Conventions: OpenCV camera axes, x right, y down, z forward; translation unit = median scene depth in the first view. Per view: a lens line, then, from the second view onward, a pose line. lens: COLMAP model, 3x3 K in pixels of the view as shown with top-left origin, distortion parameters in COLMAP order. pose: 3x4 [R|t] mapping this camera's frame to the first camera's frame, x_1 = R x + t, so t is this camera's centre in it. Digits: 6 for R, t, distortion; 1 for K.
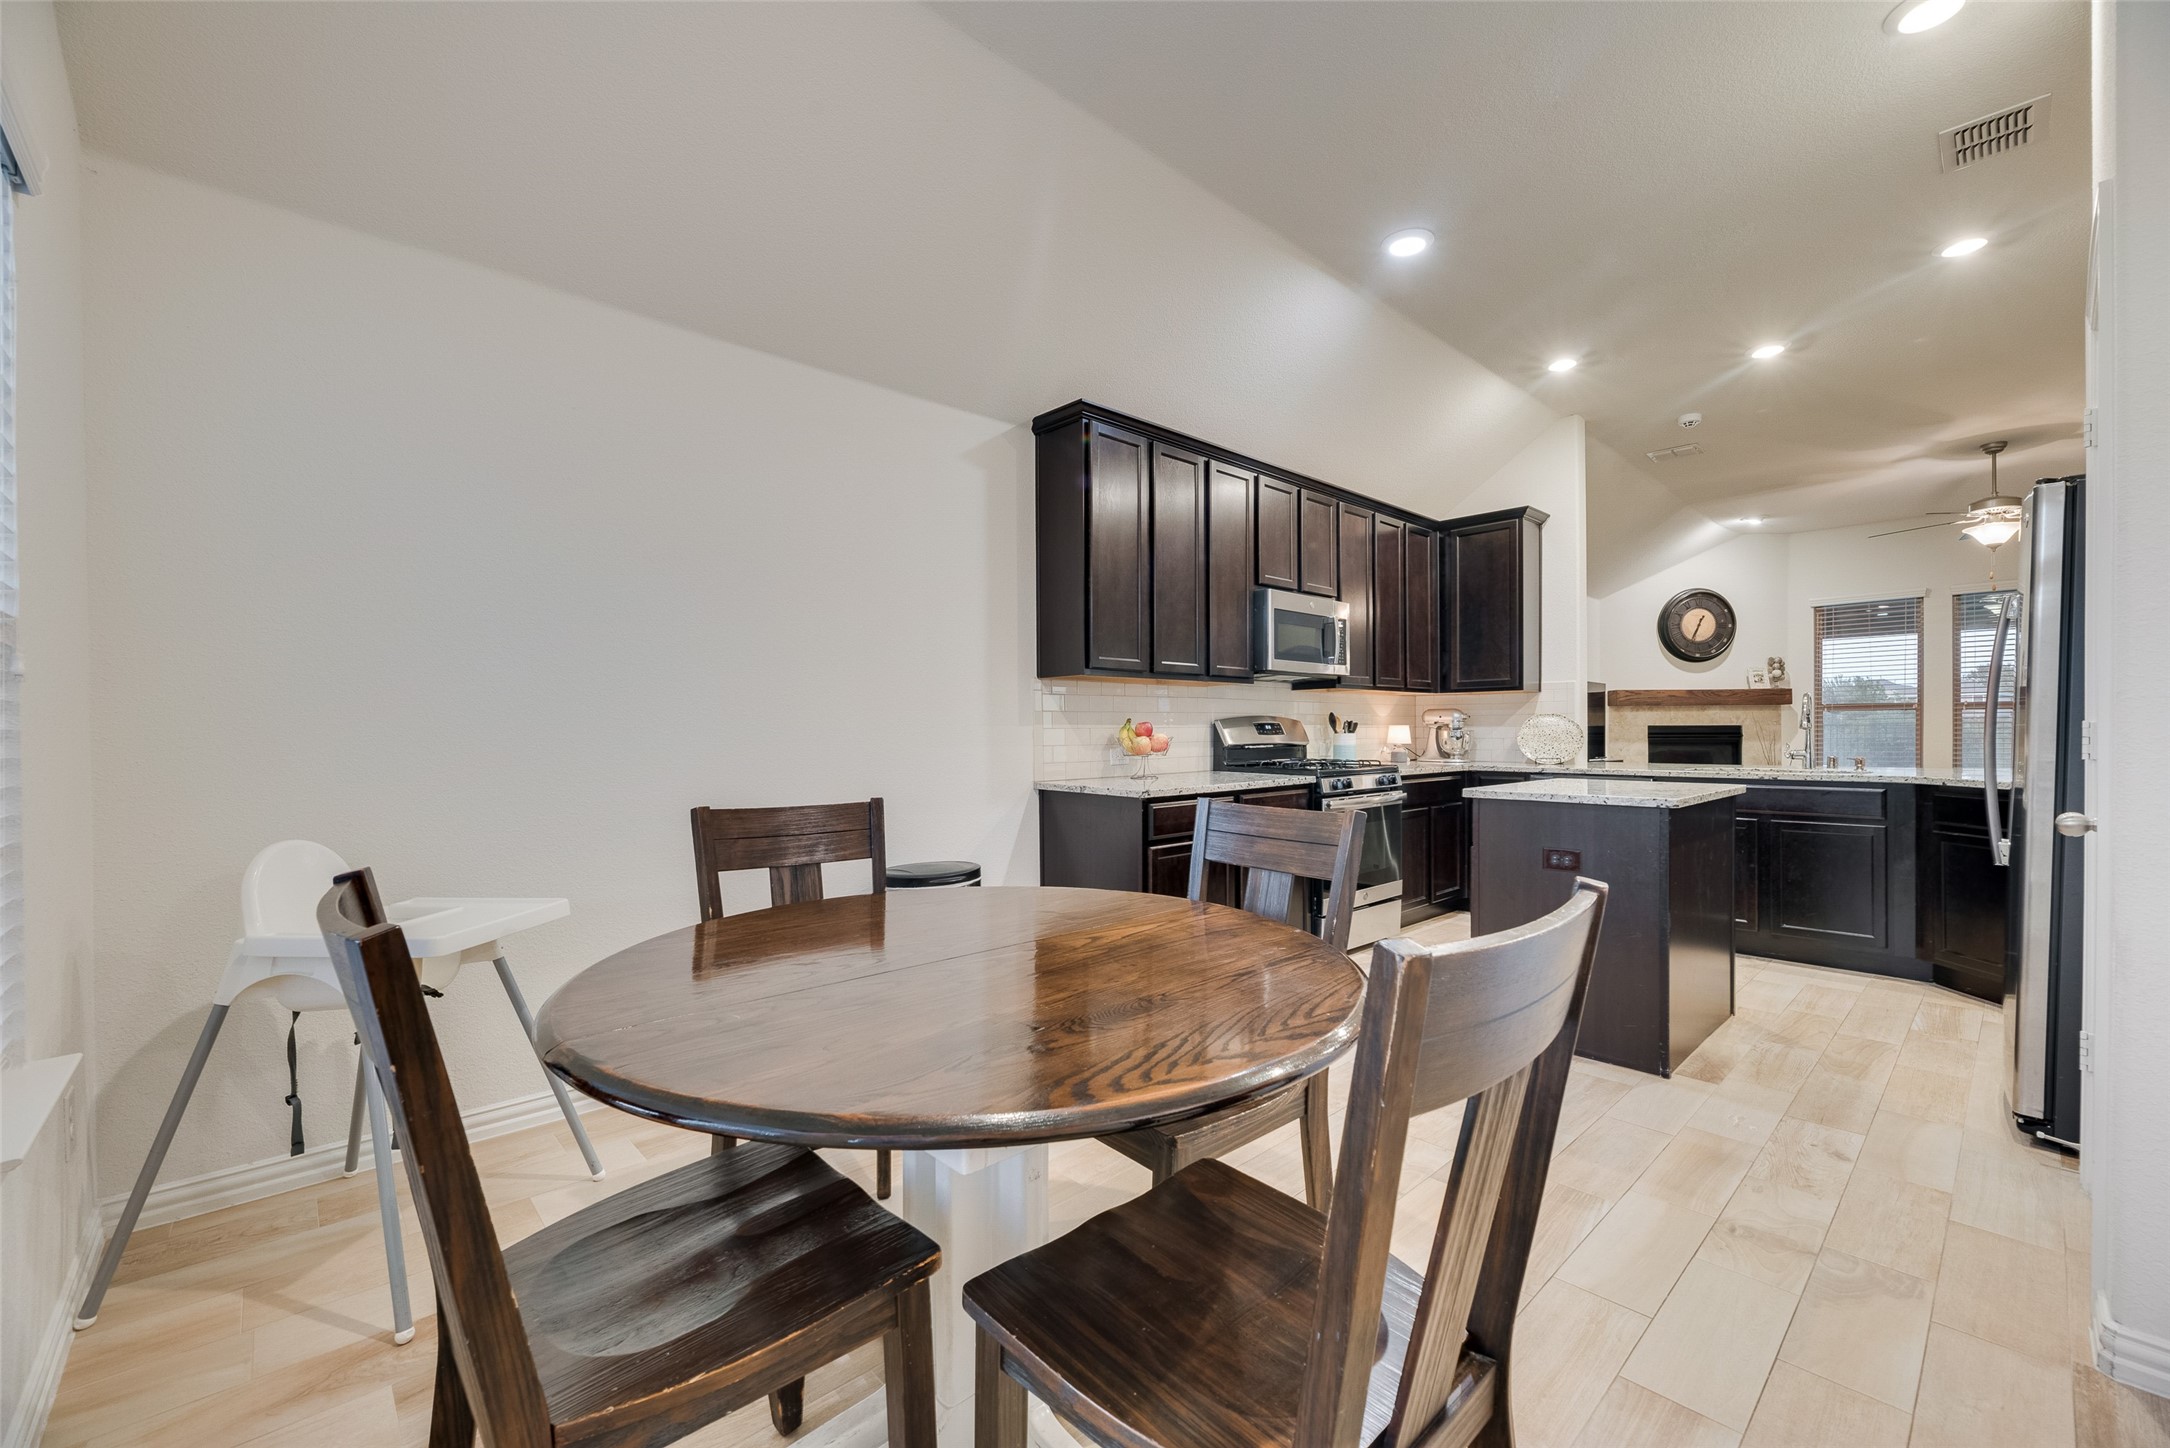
lens RADIAL K [[873.1, 0, 1090.6], [0, 873.1, 732.1], [0, 0, 1]] dist [-0.002308, -0.000058]
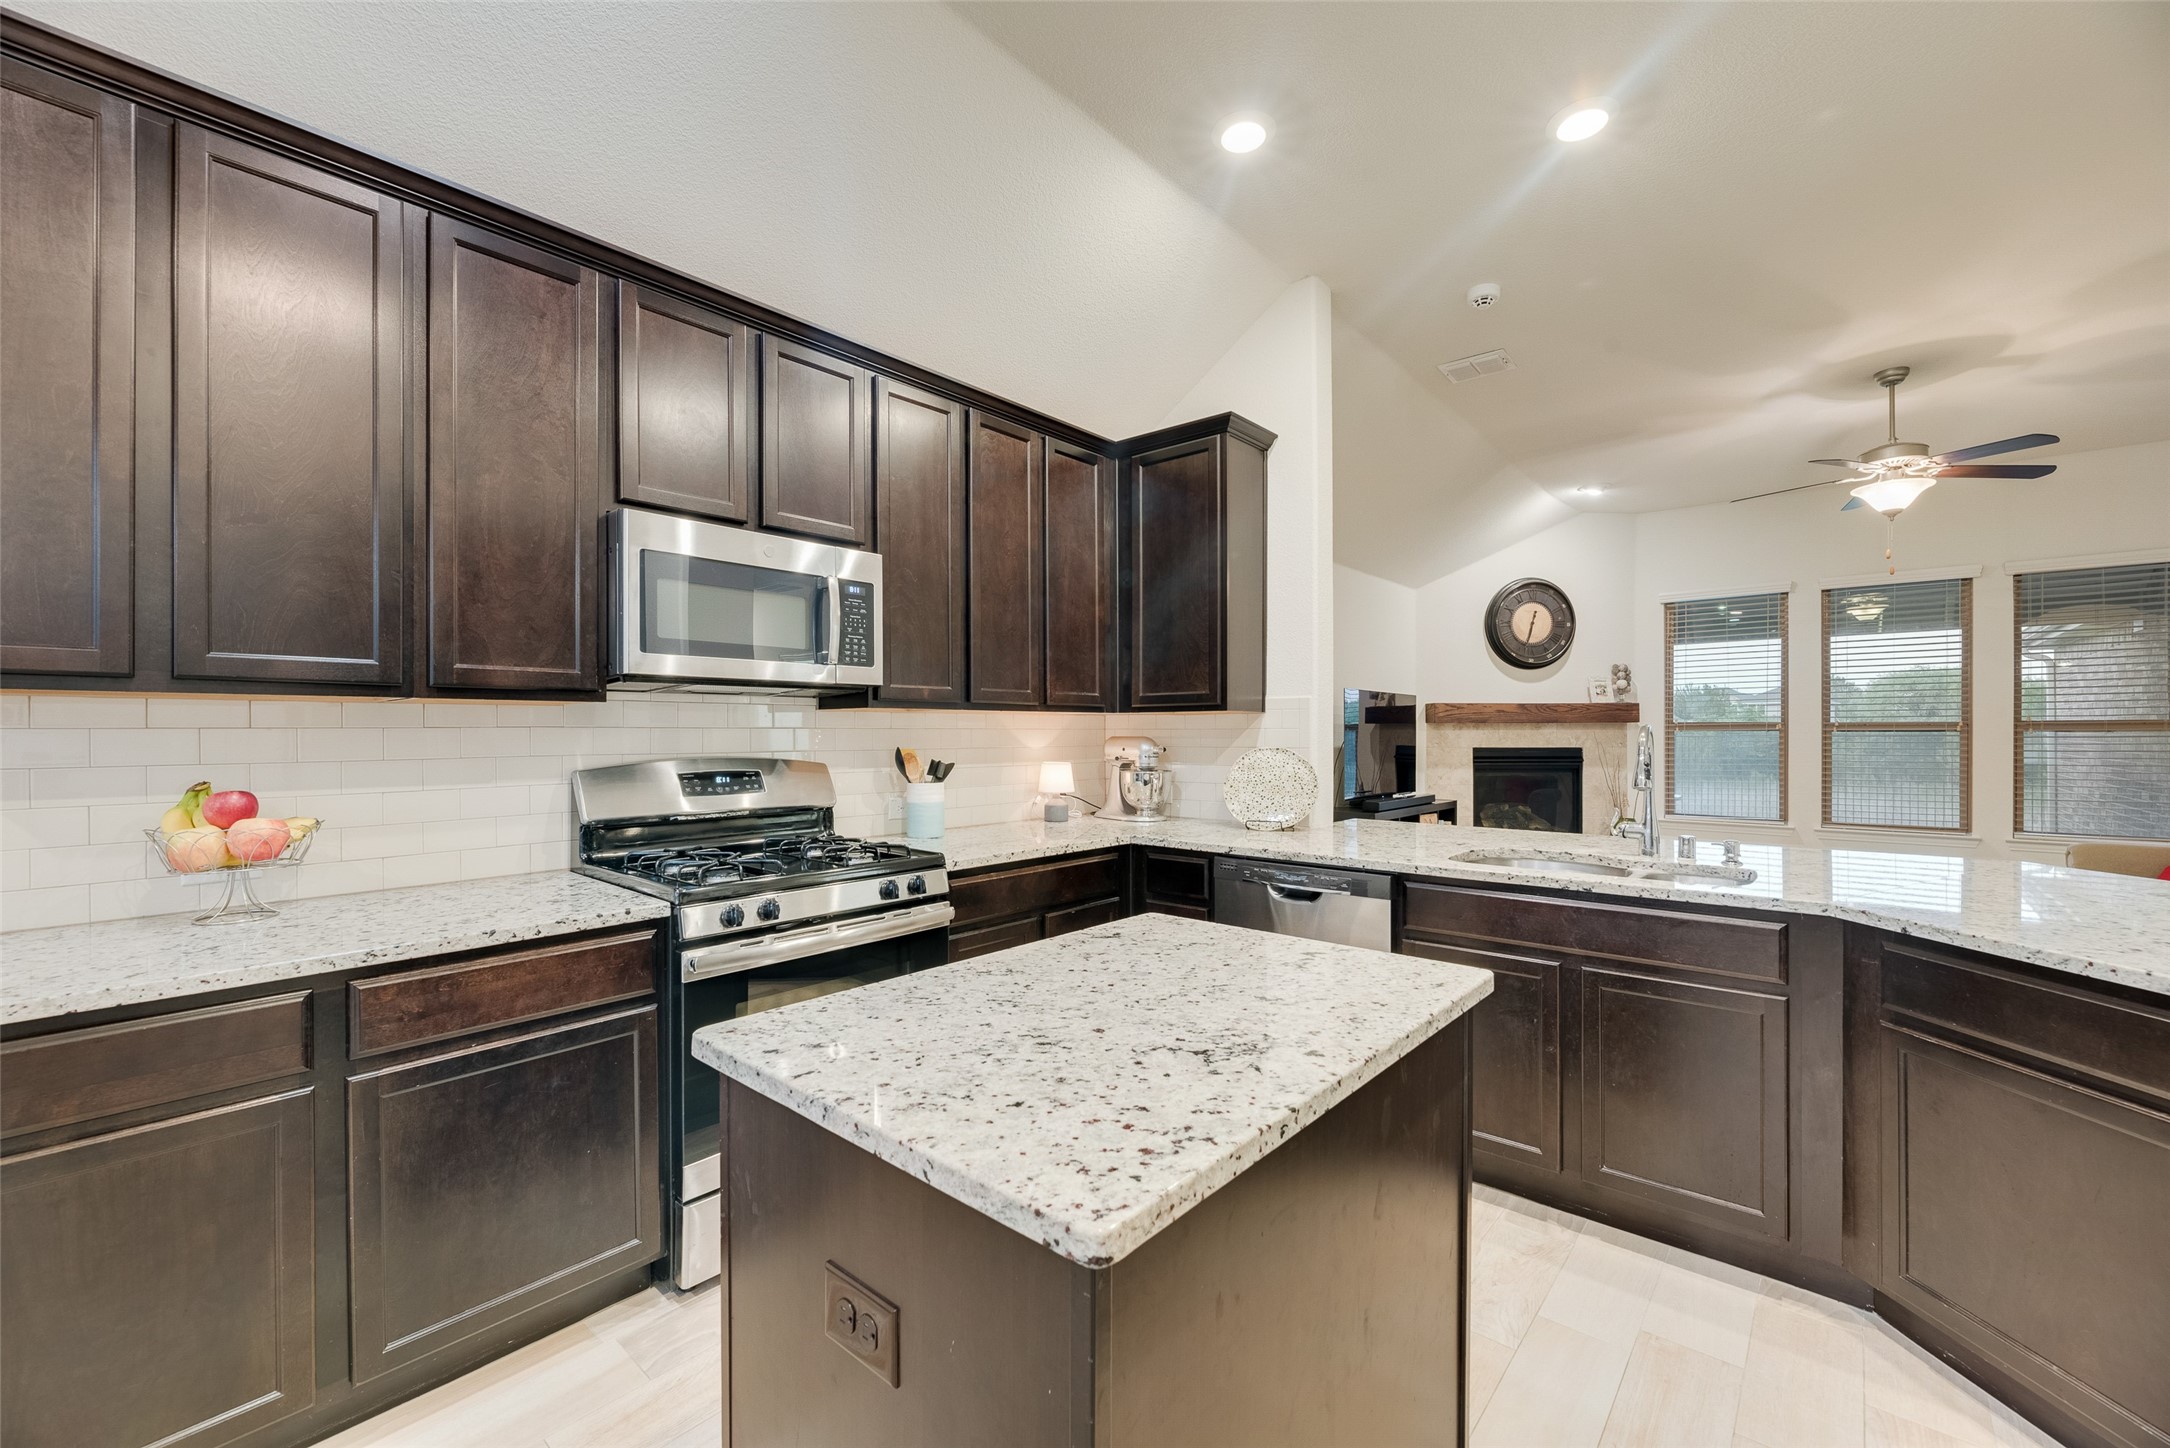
lens RADIAL K [[873.1, 0, 1090.6], [0, 873.1, 732.1], [0, 0, 1]] dist [-0.002308, -0.000058]
pose [[0.994127, 0.003190, 0.108169, 0.306682], [-0.002955, 0.999993, -0.002328, -0.028597], [-0.108176, 0.001994, 0.994130, 0.363113]]
